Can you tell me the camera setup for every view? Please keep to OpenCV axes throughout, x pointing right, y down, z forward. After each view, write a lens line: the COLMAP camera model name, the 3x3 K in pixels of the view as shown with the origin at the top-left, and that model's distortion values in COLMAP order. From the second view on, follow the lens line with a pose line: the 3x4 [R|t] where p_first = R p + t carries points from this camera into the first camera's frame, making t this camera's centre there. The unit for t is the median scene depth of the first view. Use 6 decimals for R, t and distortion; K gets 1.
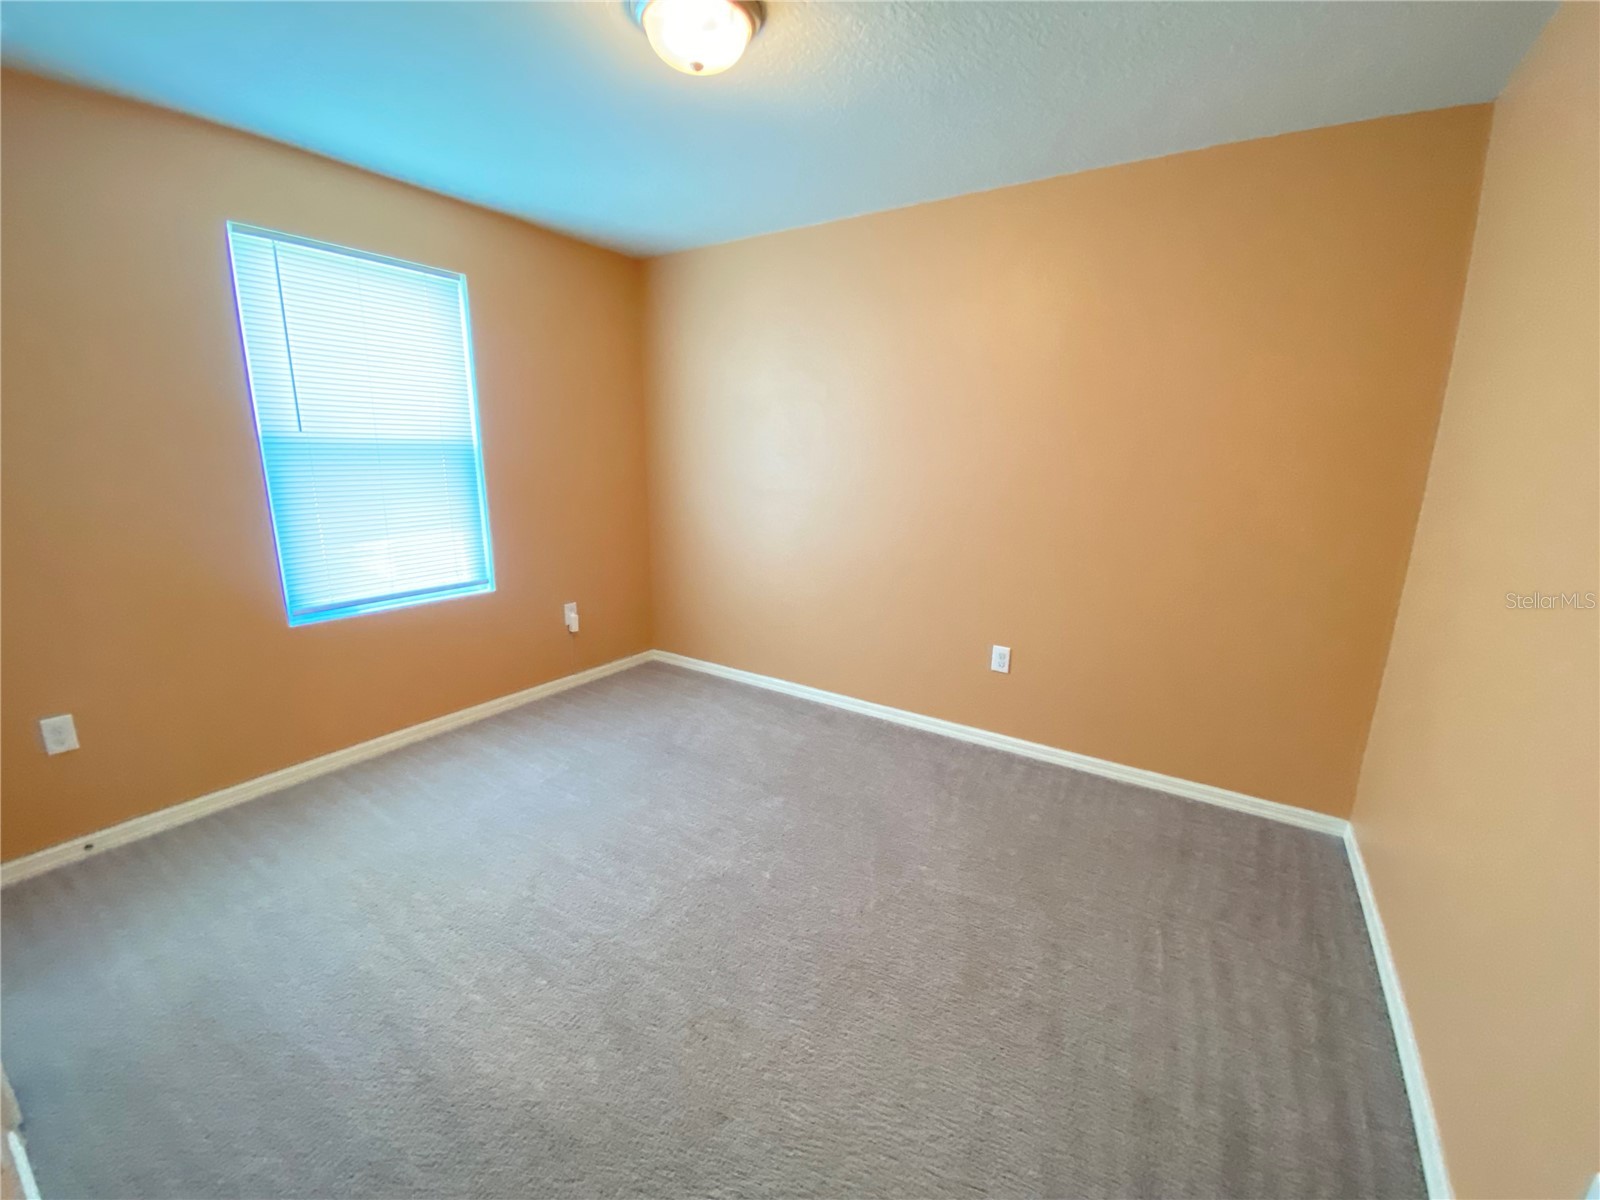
lens RADIAL K [[649.9, 0, 800.0], [0, 649.9, 600.0], [0, 0, 1]] dist [-0.022361, -0.000439]
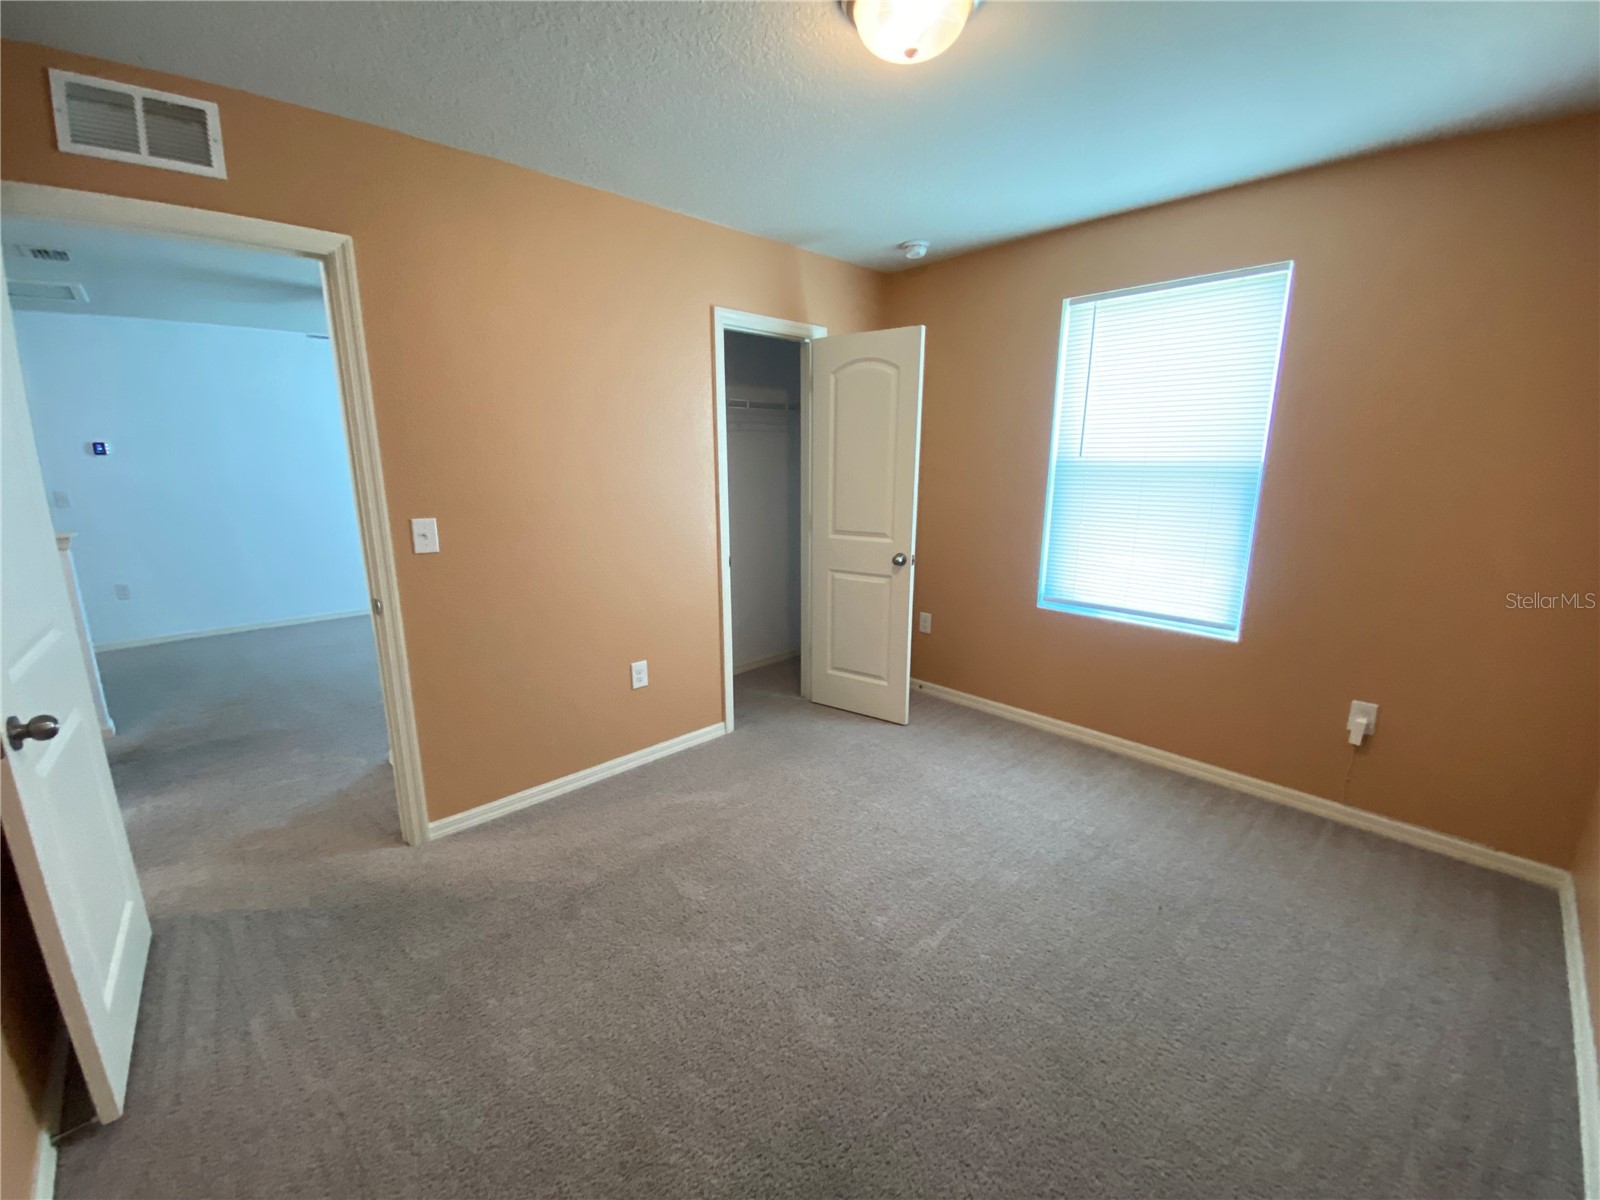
lens RADIAL K [[641.2, 0, 797.5], [0, 641.2, 606.3], [0, 0, 1]] dist [0.000817, 0.000016]
pose [[-0.263518, 0.191294, -0.945497, 0.447034], [-0.212317, 0.944605, 0.250287, -0.143681], [0.940999, 0.266700, -0.208305, 0.637630]]
